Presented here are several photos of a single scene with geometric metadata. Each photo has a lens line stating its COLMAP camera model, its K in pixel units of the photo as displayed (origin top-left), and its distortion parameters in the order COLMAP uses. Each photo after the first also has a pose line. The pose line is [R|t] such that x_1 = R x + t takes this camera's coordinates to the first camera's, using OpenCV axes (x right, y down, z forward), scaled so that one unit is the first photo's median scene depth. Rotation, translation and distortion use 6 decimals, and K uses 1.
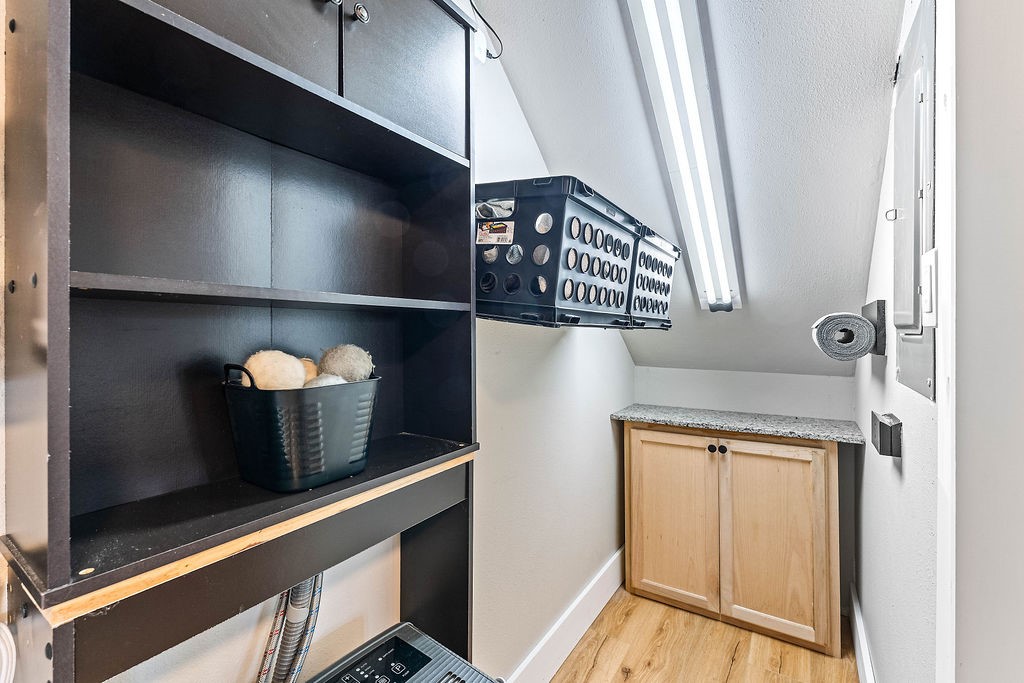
lens RADIAL K [[445.9, 0, 519.1], [0, 445.9, 323.8], [0, 0, 1]] dist [-0.010130, -0.000487]
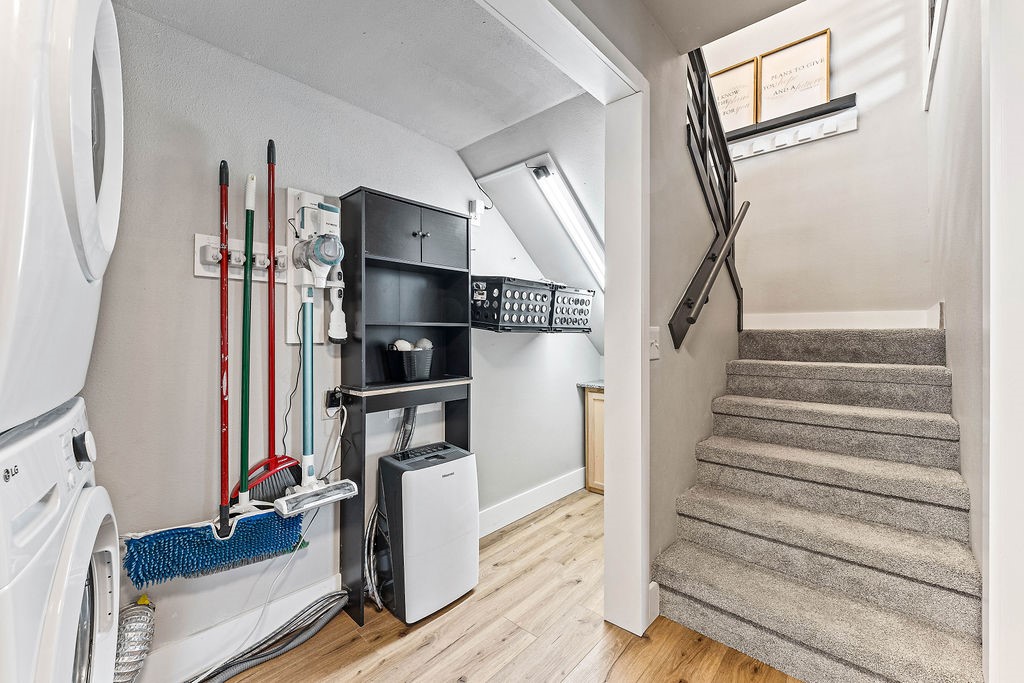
lens RADIAL K [[420.6, 0, 518.4], [0, 420.6, 328.0], [0, 0, 1]] dist [-0.002632, -0.000036]
pose [[0.985649, 0.001619, -0.168798, 0.598716], [-0.000776, 0.999987, 0.005058, -0.031146], [0.168804, -0.004854, 0.985638, -1.401271]]
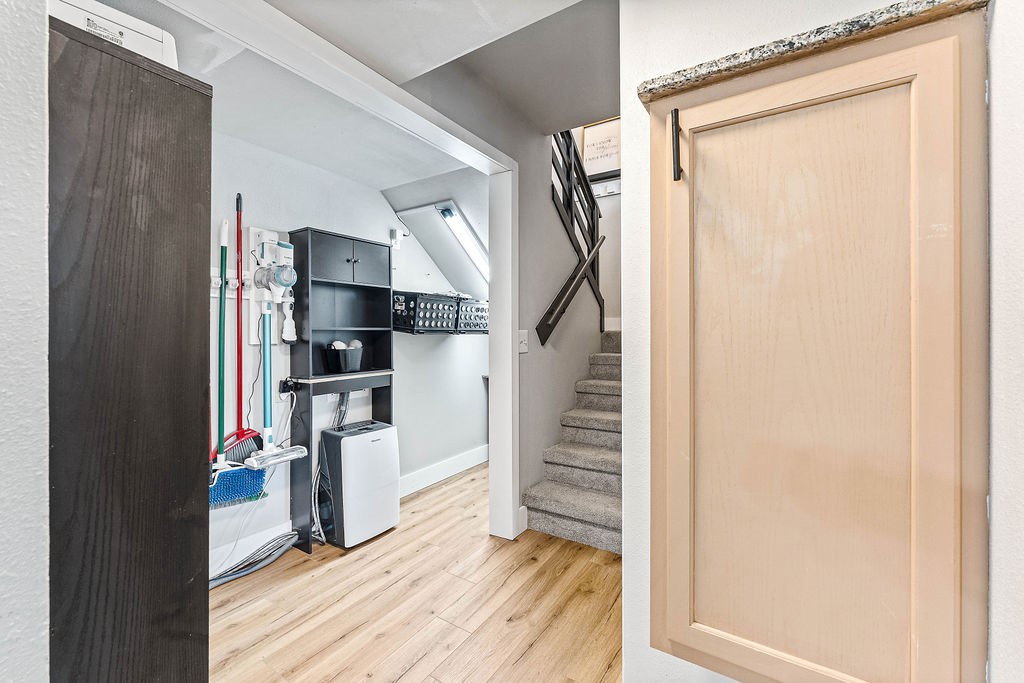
lens RADIAL K [[420.6, 0, 509.7], [0, 420.6, 328.7], [0, 0, 1]] dist [-0.002632, -0.000036]
pose [[0.999950, -0.002253, -0.009709, 0.832405], [0.002342, 0.999955, 0.009205, -0.065319], [0.009688, -0.009227, 0.999910, -2.216618]]
